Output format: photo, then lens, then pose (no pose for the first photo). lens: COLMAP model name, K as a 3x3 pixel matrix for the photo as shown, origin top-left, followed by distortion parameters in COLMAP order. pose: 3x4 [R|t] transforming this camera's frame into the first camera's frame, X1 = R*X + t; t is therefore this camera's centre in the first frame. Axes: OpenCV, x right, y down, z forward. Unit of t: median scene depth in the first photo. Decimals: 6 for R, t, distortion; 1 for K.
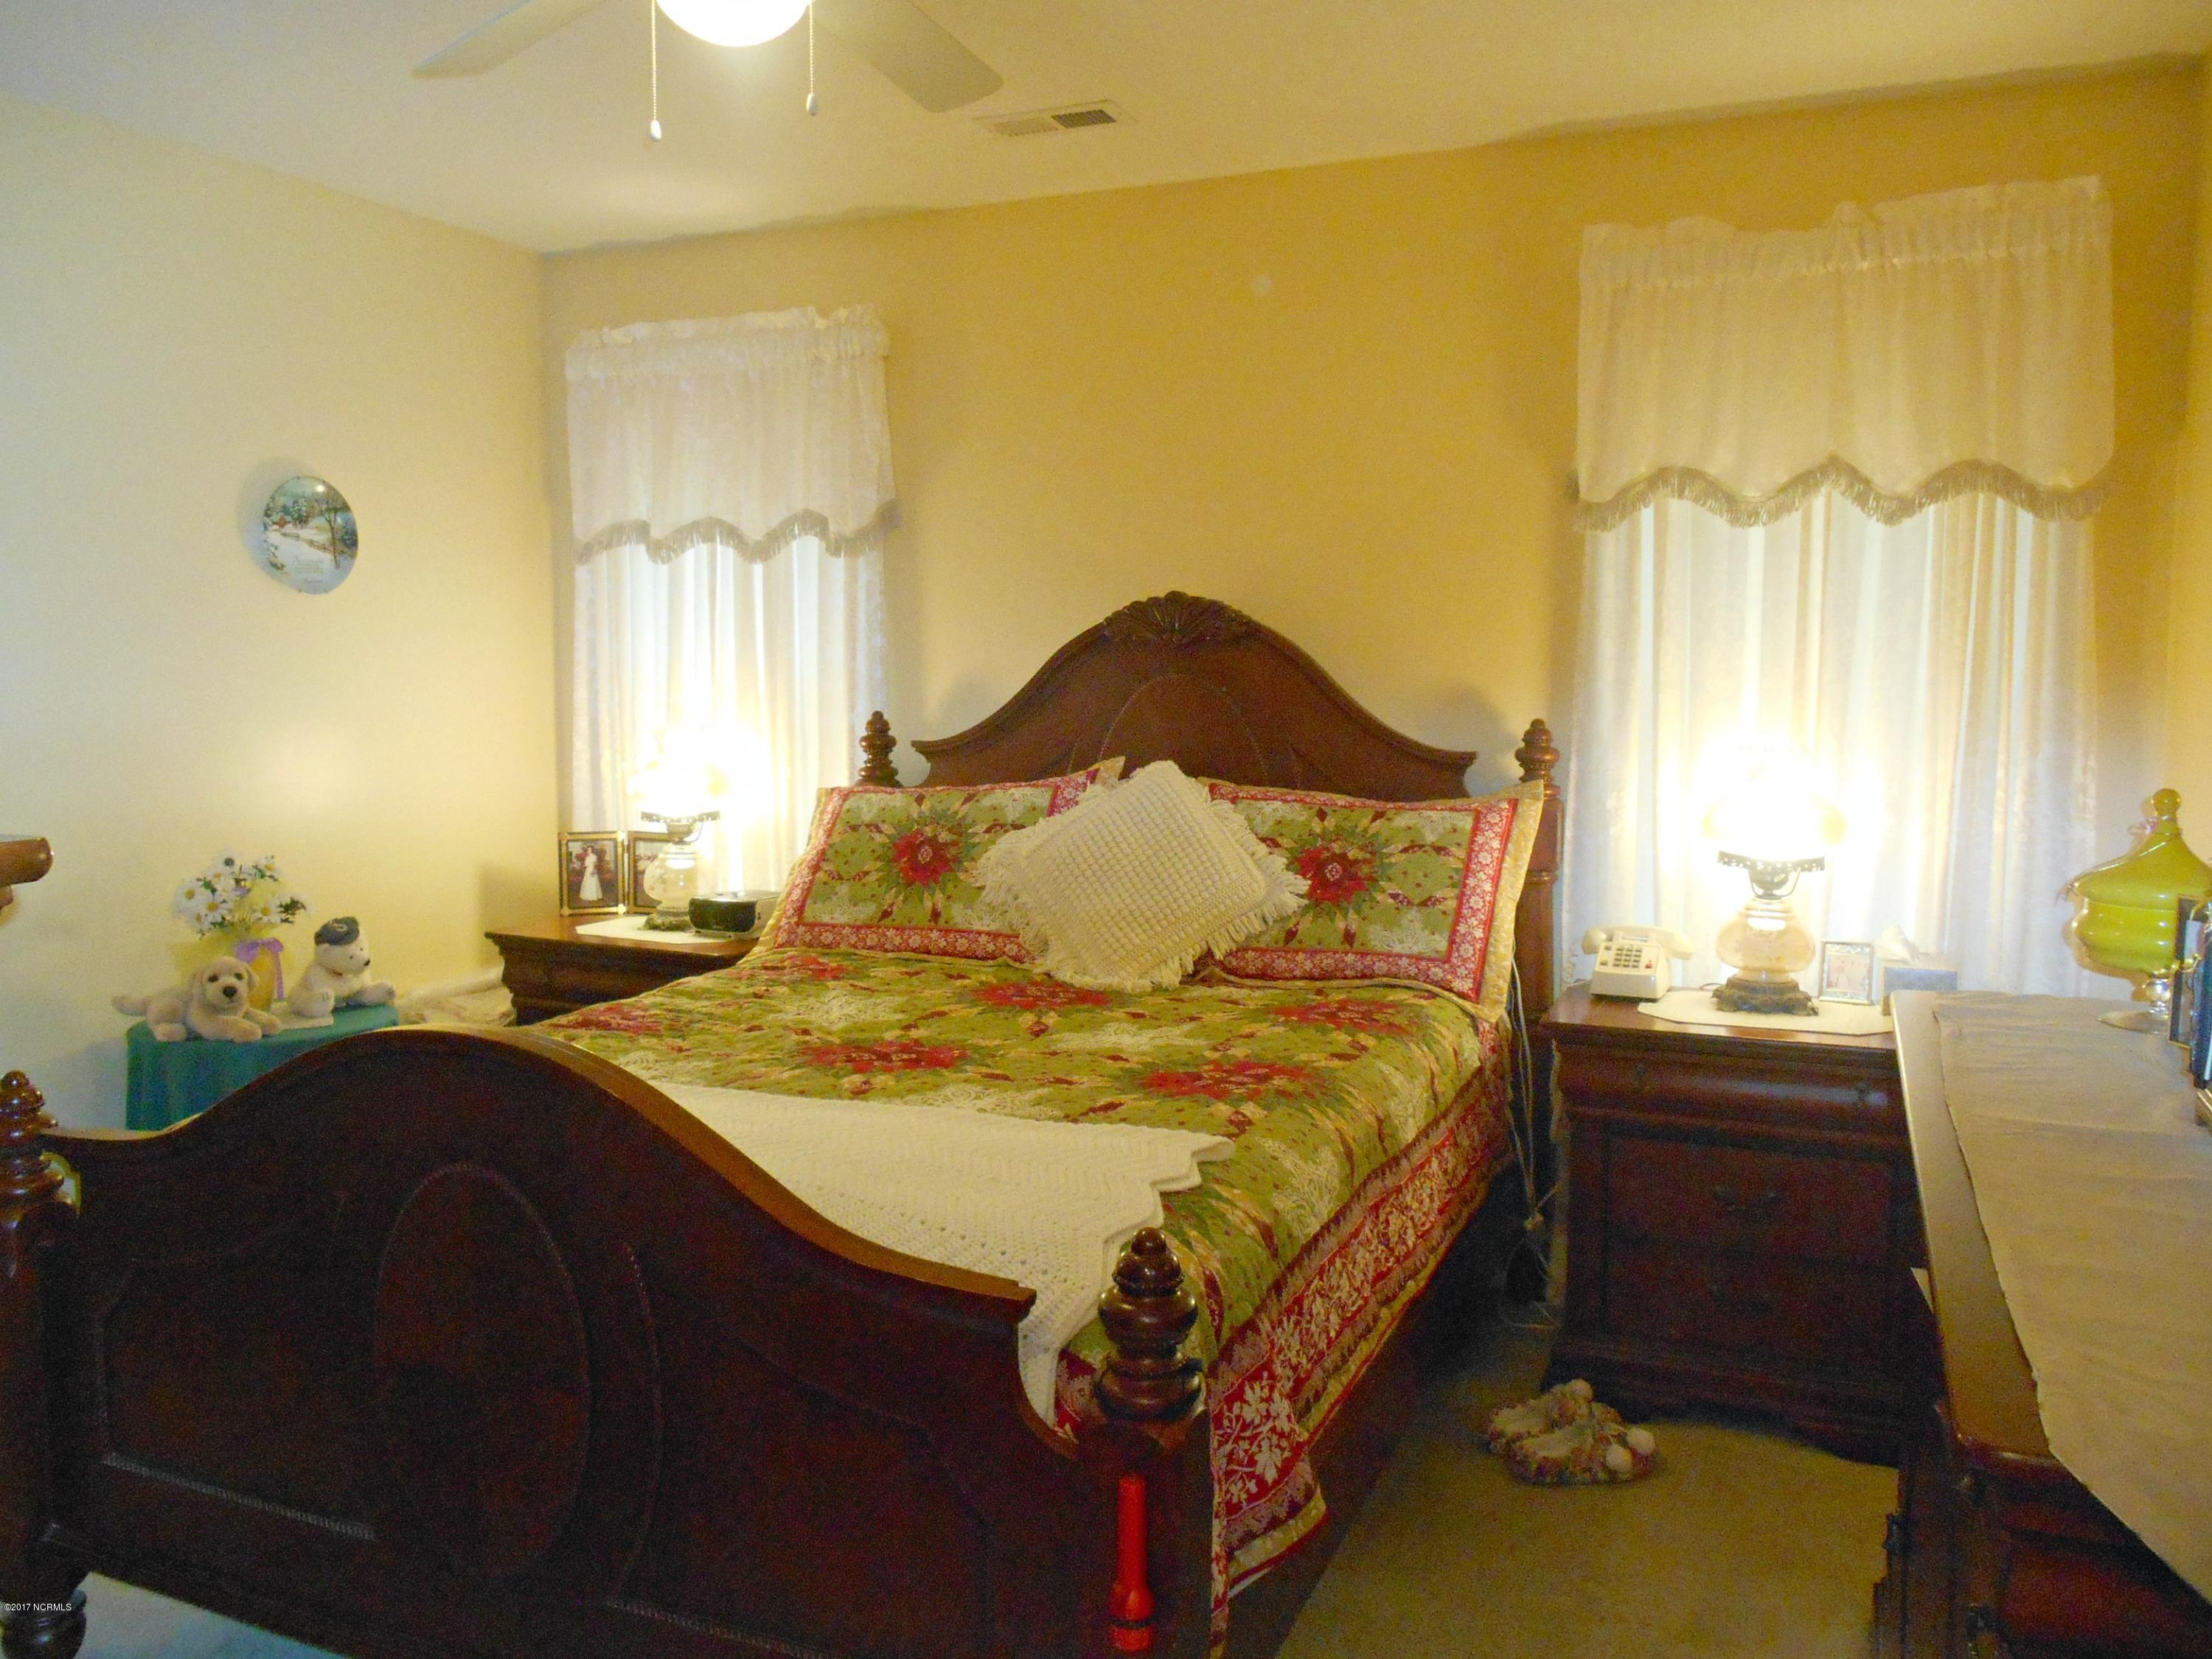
lens RADIAL K [[1692.6, 0, 1100.9], [0, 1692.6, 825.9], [0, 0, 1]] dist [-0.035464, 0.018876]
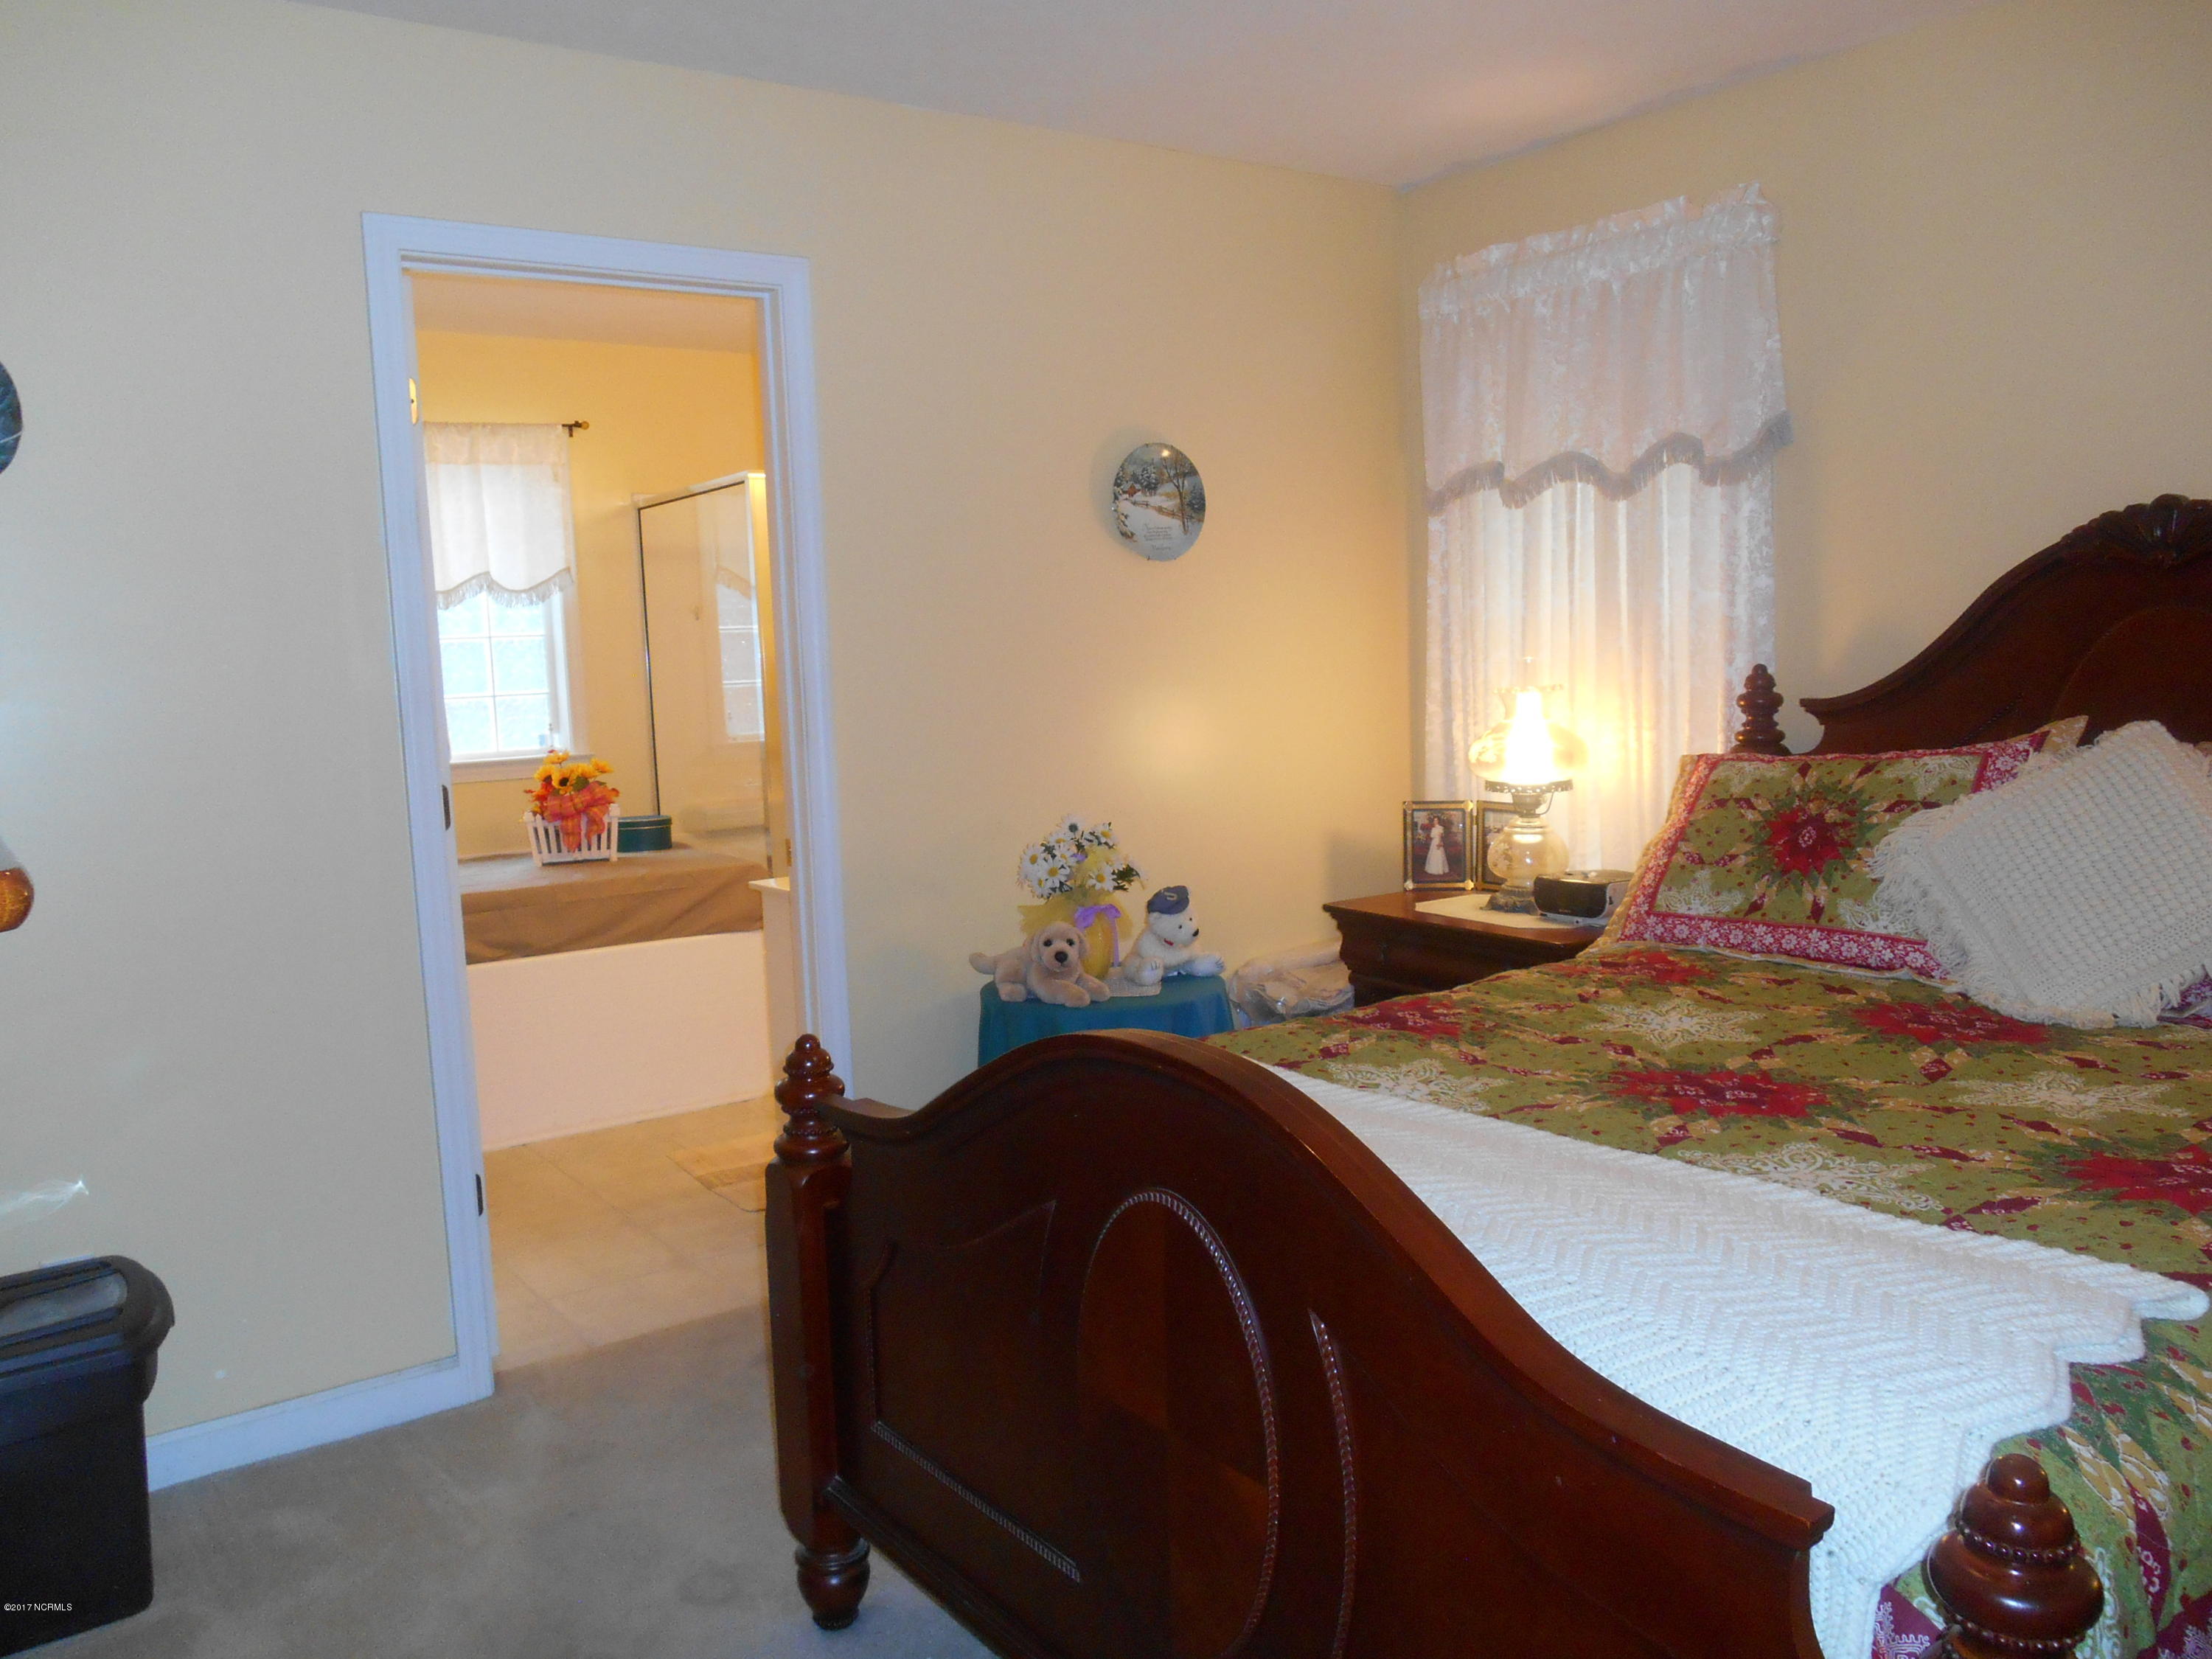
lens RADIAL K [[1692.6, 0, 1106.4], [0, 1692.6, 816.6], [0, 0, 1]] dist [-0.035464, 0.018876]
pose [[0.859260, 0.019653, -0.511161, 0.021704], [-0.010486, 0.999728, 0.020811, -0.006424], [0.511431, -0.012522, 0.859233, 0.120111]]
